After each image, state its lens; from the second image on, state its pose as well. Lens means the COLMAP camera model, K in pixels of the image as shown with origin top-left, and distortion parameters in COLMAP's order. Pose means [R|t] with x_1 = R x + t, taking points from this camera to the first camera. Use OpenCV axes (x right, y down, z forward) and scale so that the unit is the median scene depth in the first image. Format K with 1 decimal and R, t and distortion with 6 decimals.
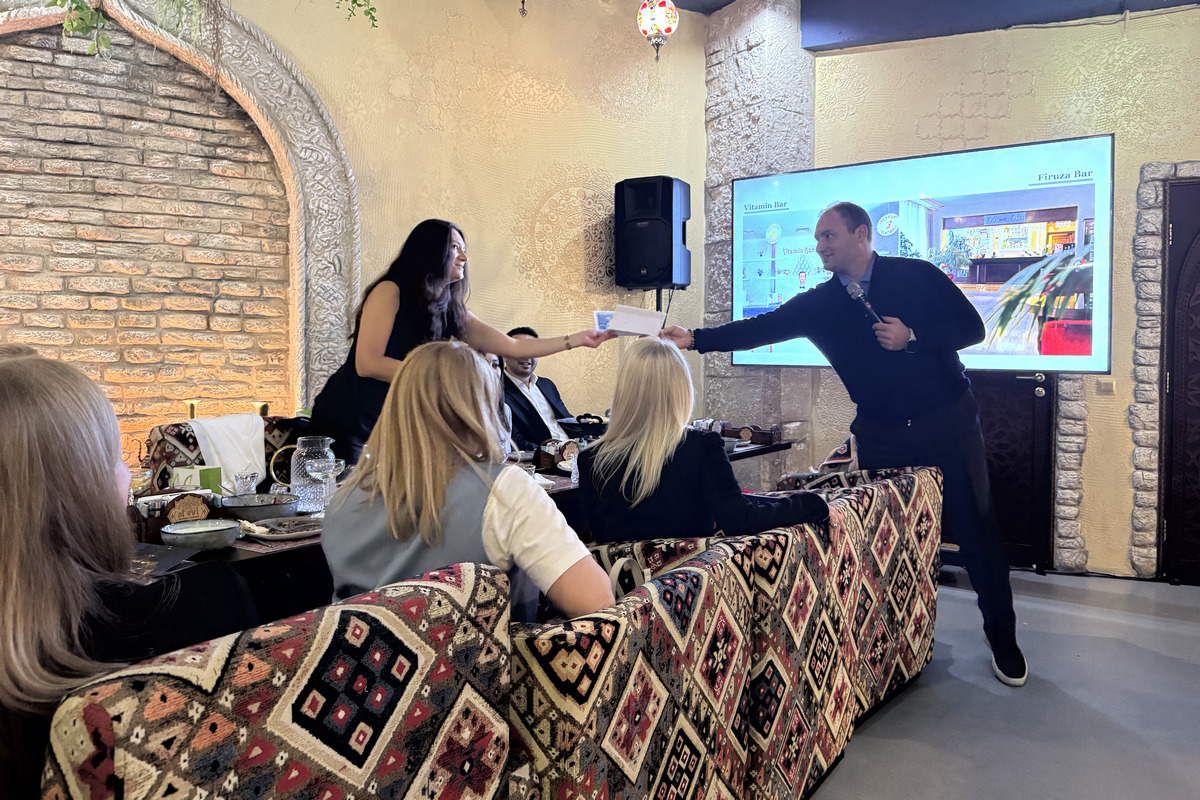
lens RADIAL K [[839.2, 0, 630.0], [0, 839.2, 363.9], [0, 0, 1]] dist [0.072241, -0.086801]
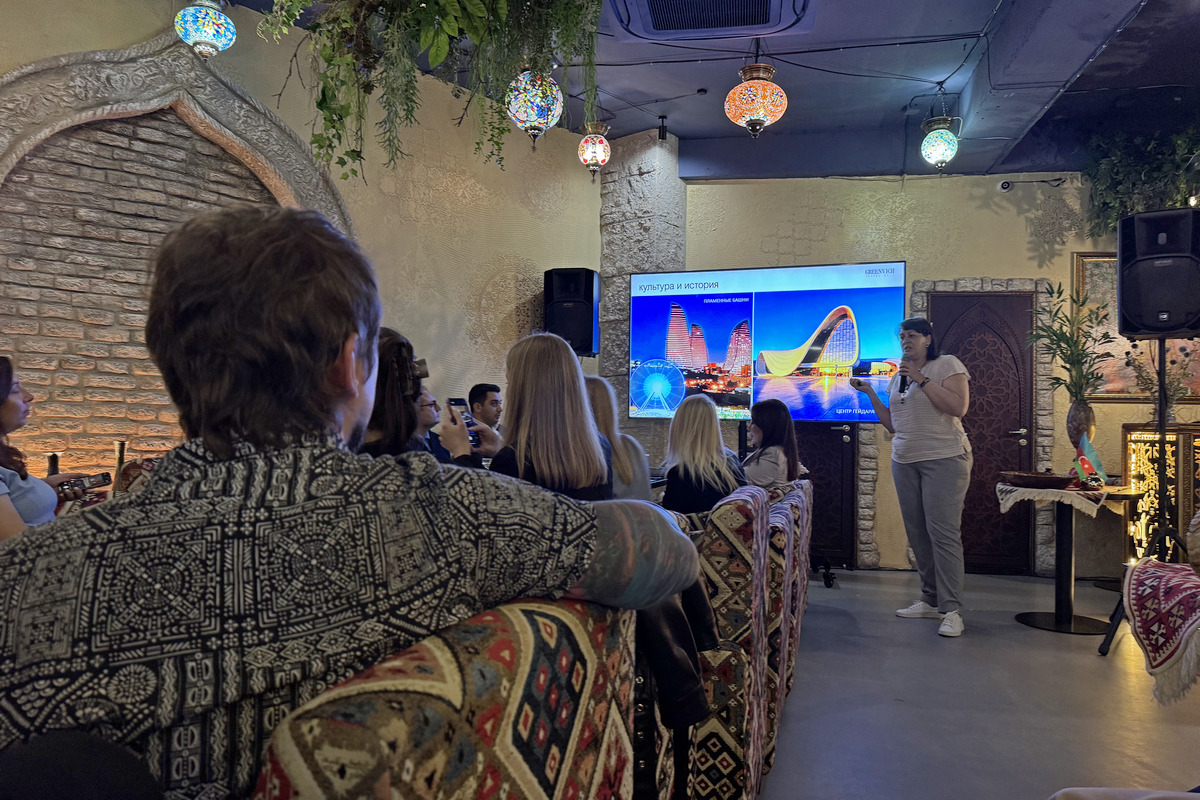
lens RADIAL K [[839.2, 0, 601.3], [0, 839.2, 402.0], [0, 0, 1]] dist [0.072241, -0.086801]
pose [[0.963268, 0.016154, 0.268055, -0.296274], [-0.005859, 0.999216, -0.039160, 0.030846], [-0.268477, 0.036151, 0.962607, -0.238599]]
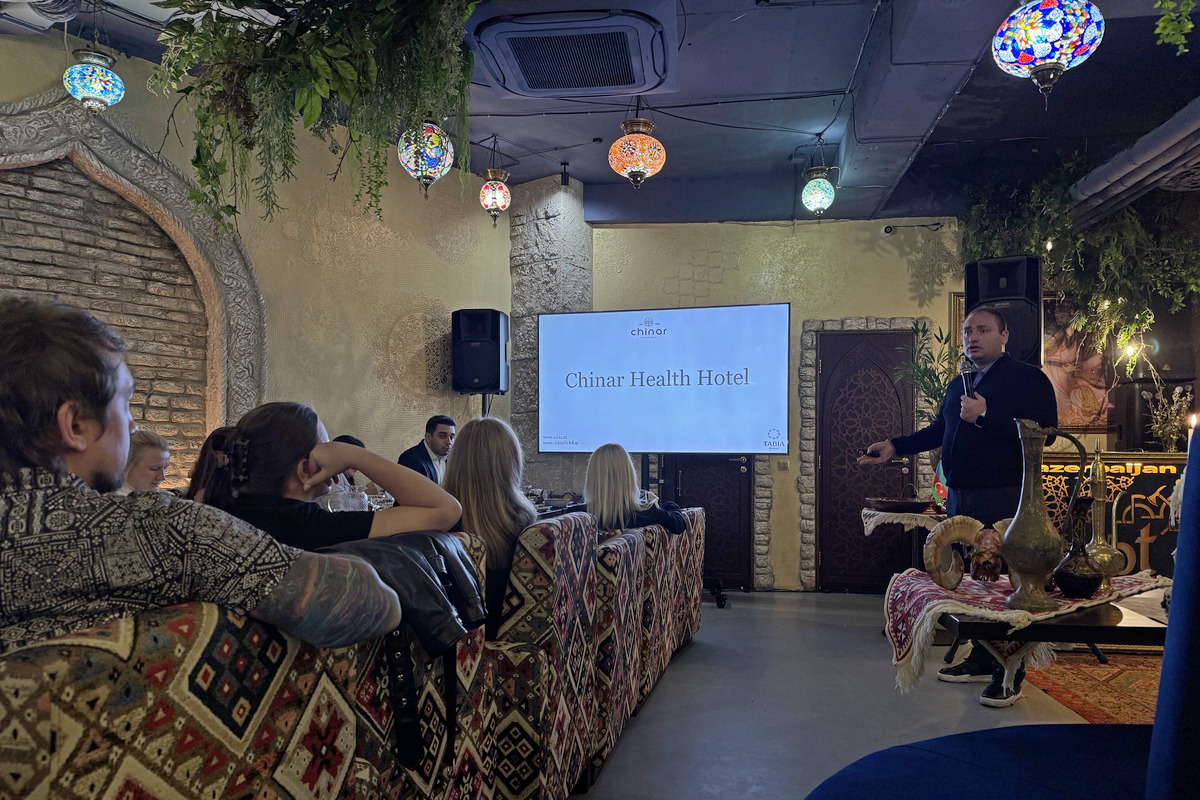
lens RADIAL K [[839.2, 0, 598.4], [0, 839.2, 449.7], [0, 0, 1]] dist [0.072241, -0.086801]
pose [[0.948669, 0.000579, 0.316269, -0.236162], [0.006918, 0.999721, -0.022580, 0.031534], [-0.316194, 0.023609, 0.948401, -0.326990]]
